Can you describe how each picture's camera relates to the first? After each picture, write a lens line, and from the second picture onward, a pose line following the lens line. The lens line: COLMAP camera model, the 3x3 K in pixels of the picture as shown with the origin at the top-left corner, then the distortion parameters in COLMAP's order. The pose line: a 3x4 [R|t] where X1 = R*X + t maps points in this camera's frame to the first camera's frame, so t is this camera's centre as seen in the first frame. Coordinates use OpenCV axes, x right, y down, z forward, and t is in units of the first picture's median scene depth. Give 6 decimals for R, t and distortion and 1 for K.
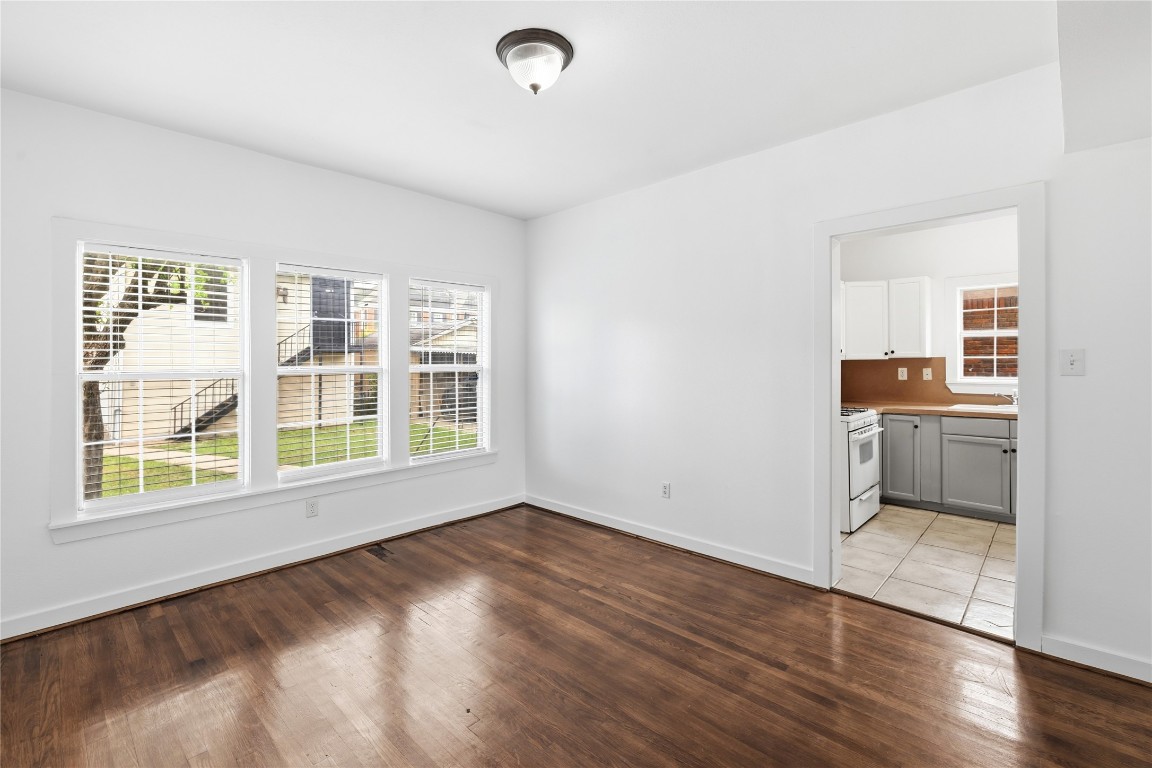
lens RADIAL K [[512.6, 0, 573.3], [0, 512.6, 358.2], [0, 0, 1]] dist [0.000791, 0.000001]
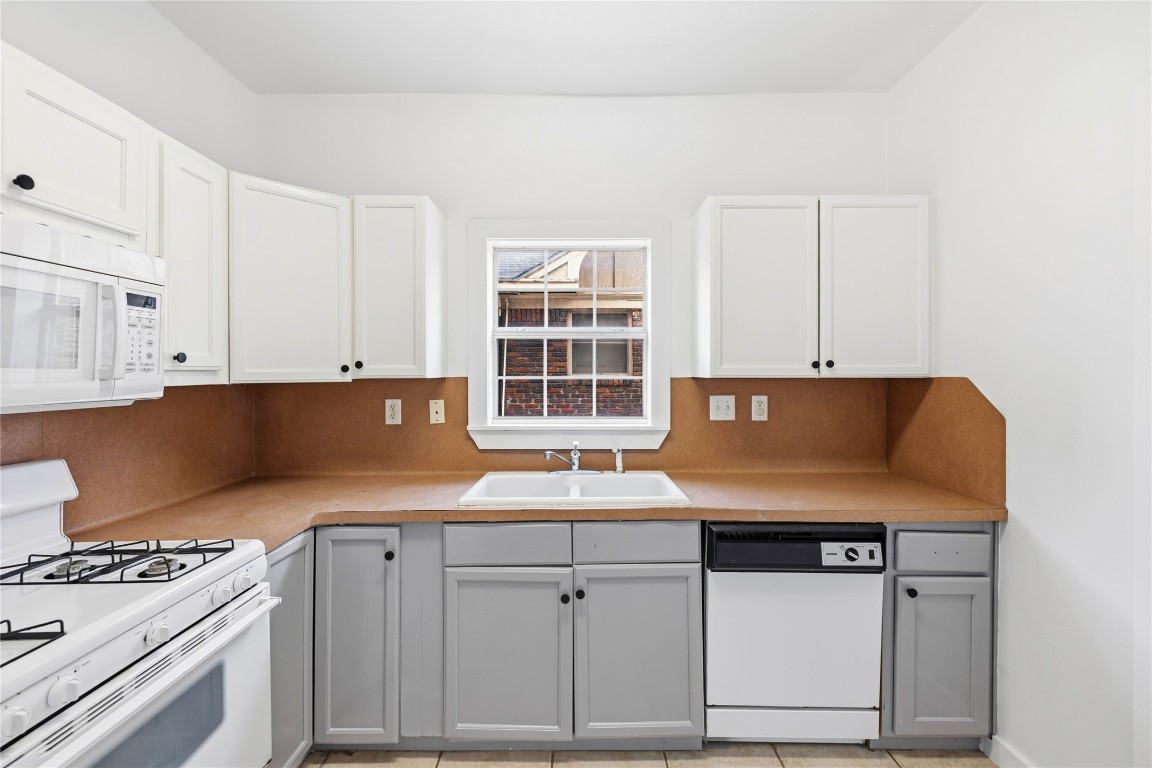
lens RADIAL K [[489.5, 0, 580.1], [0, 489.5, 377.7], [0, 0, 1]] dist [0.000145, 0.000025]
pose [[0.719888, -0.000255, 0.694090, 0.616187], [-0.002607, 0.999992, 0.003071, -0.003822], [-0.694085, -0.004021, 0.719882, 0.757541]]
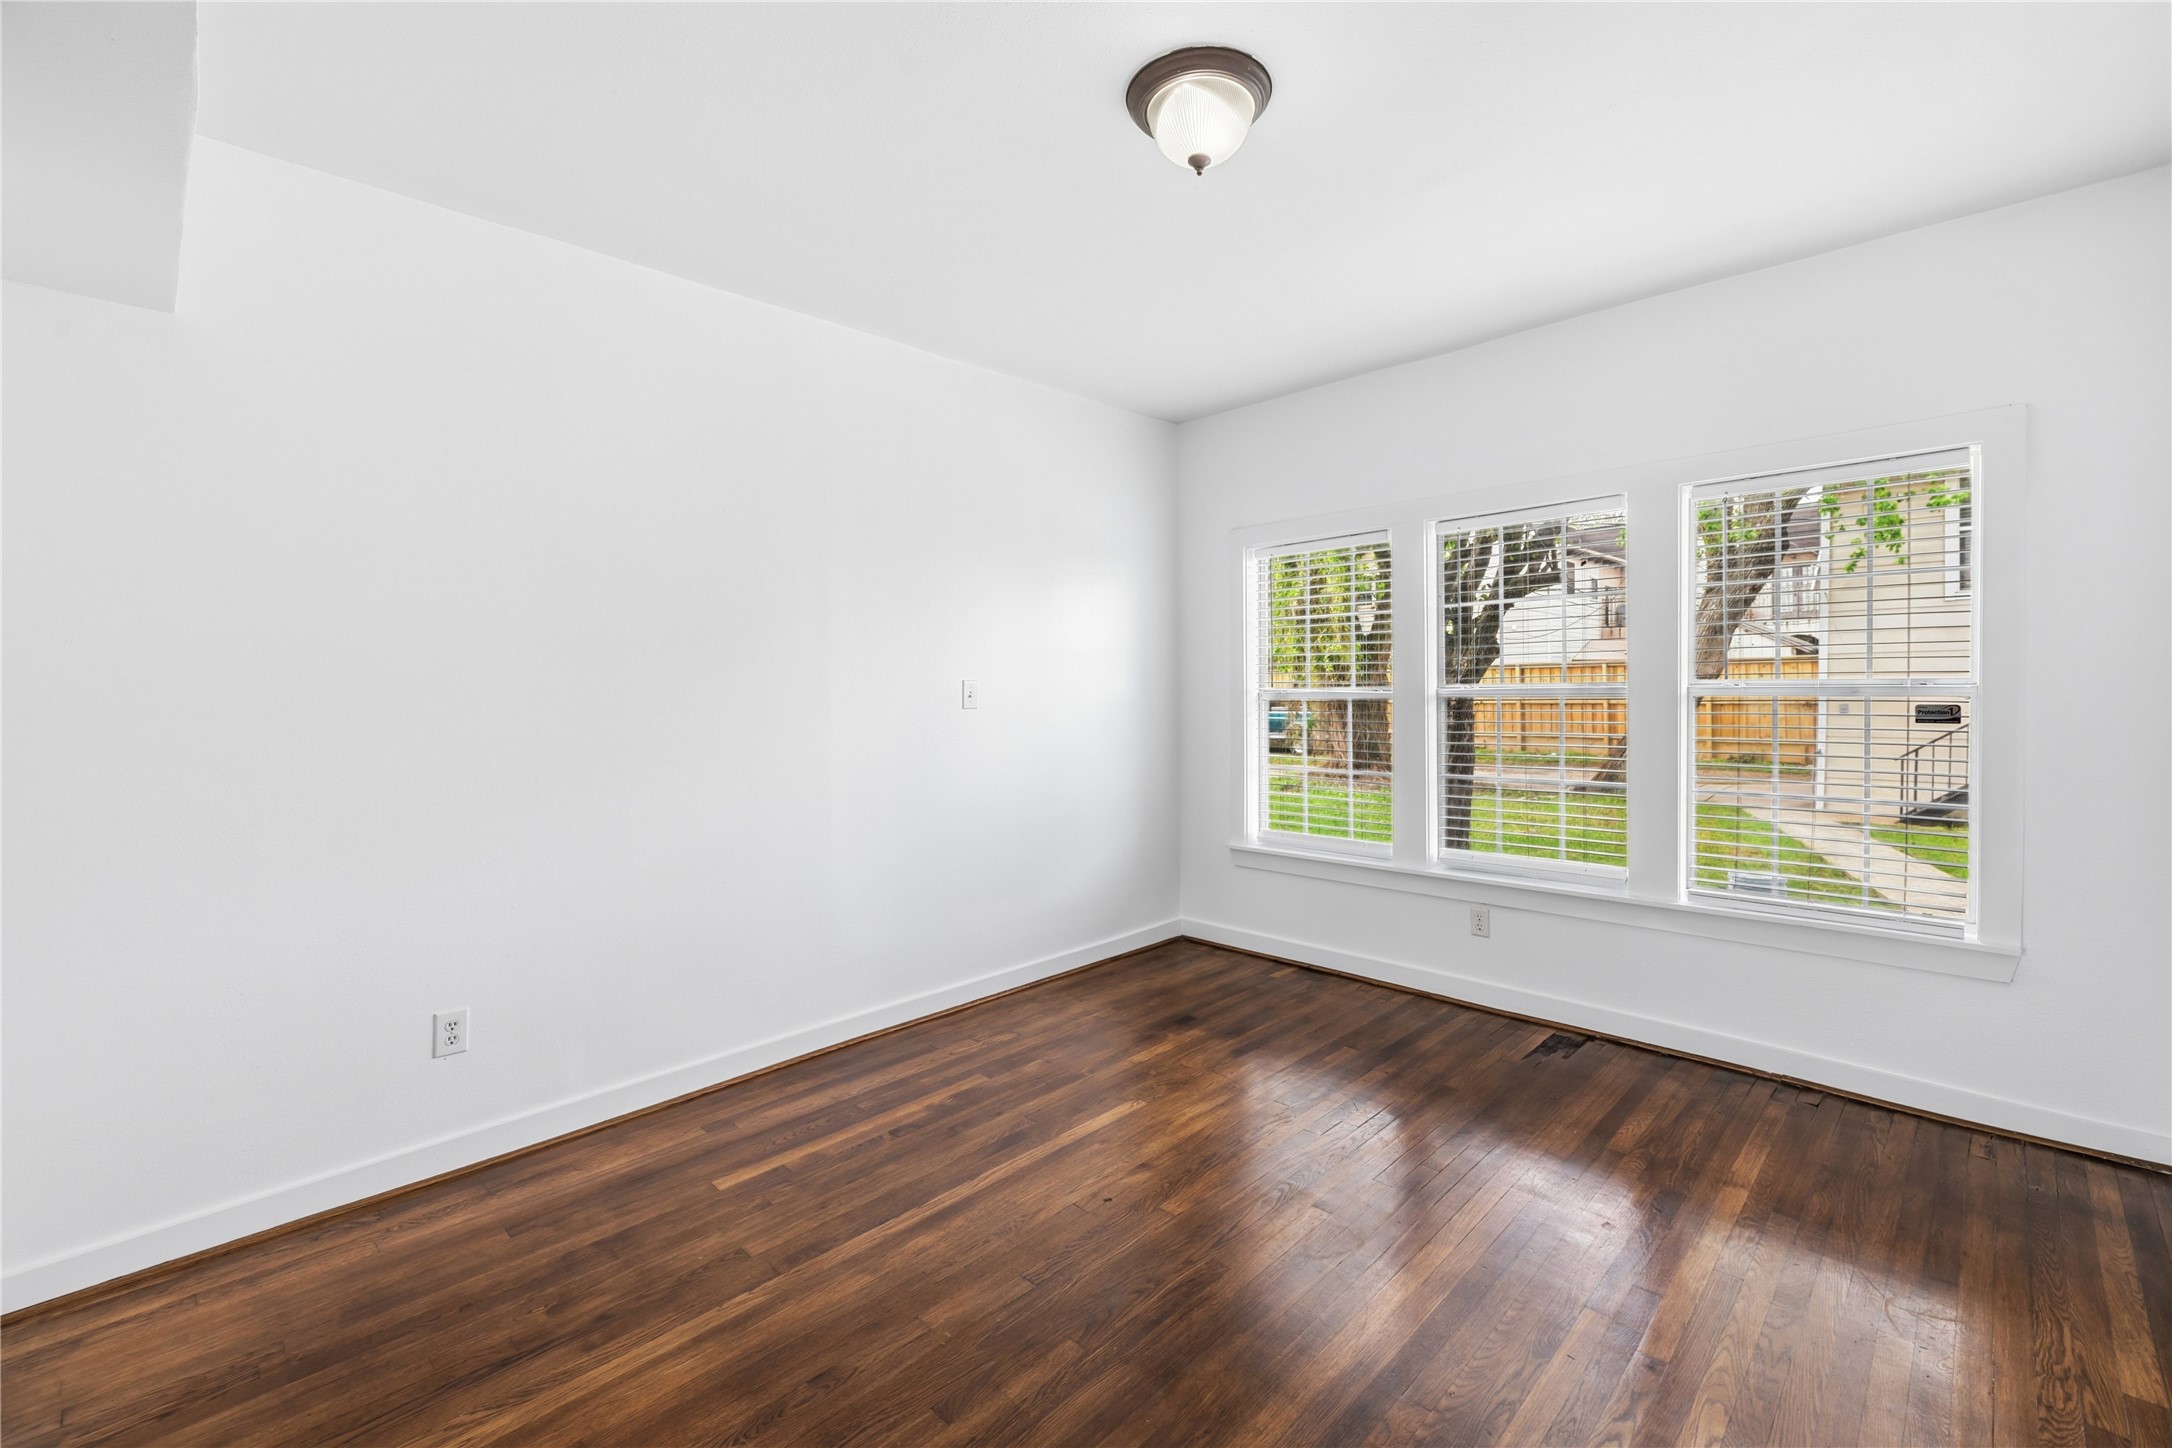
lens RADIAL K [[925.2, 0, 1086.1], [0, 925.2, 684.5], [0, 0, 1]] dist [-0.017177, -0.000178]
pose [[-0.014523, 0.014757, -0.999786, 0.526545], [0.017399, 0.999743, 0.014504, -0.006260], [0.999743, -0.017185, -0.014776, 0.525438]]
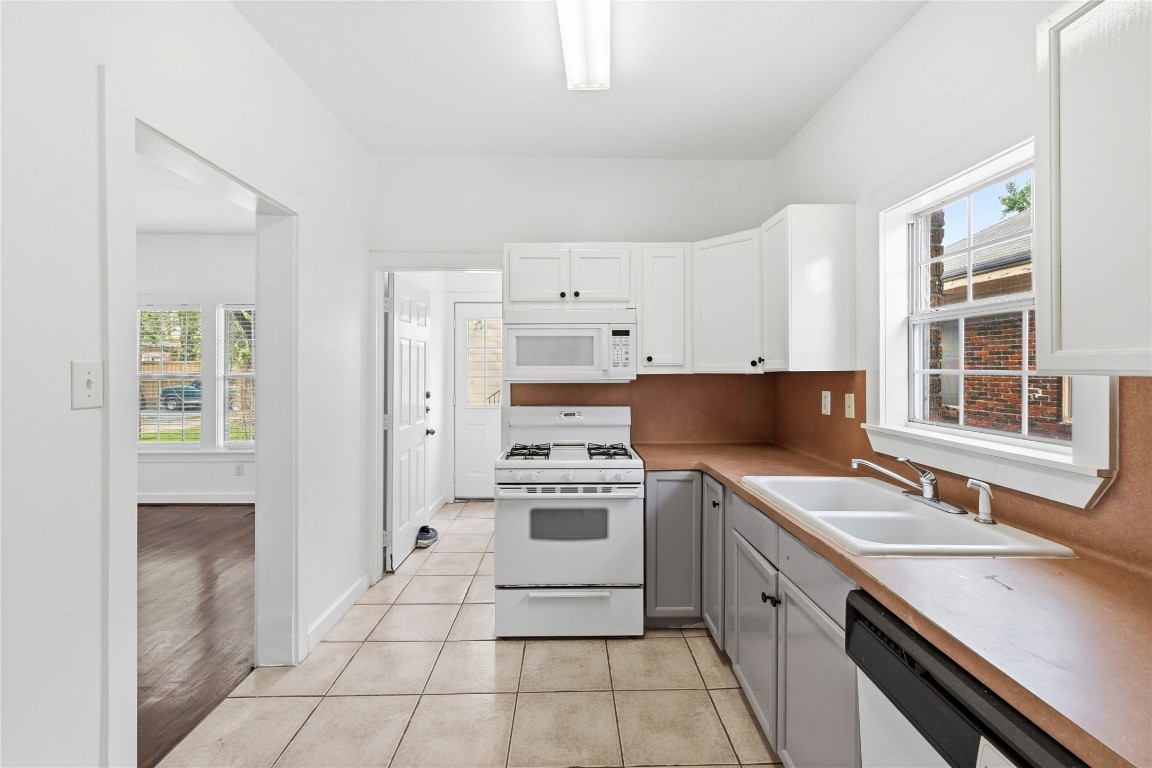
lens RADIAL K [[489.5, 0, 580.1], [0, 489.5, 377.7], [0, 0, 1]] dist [0.000145, 0.000025]
pose [[0.700700, 0.018225, -0.713223, 1.109093], [-0.002050, 0.999721, 0.023533, -0.006751], [0.713453, -0.015027, 0.700542, 0.667808]]
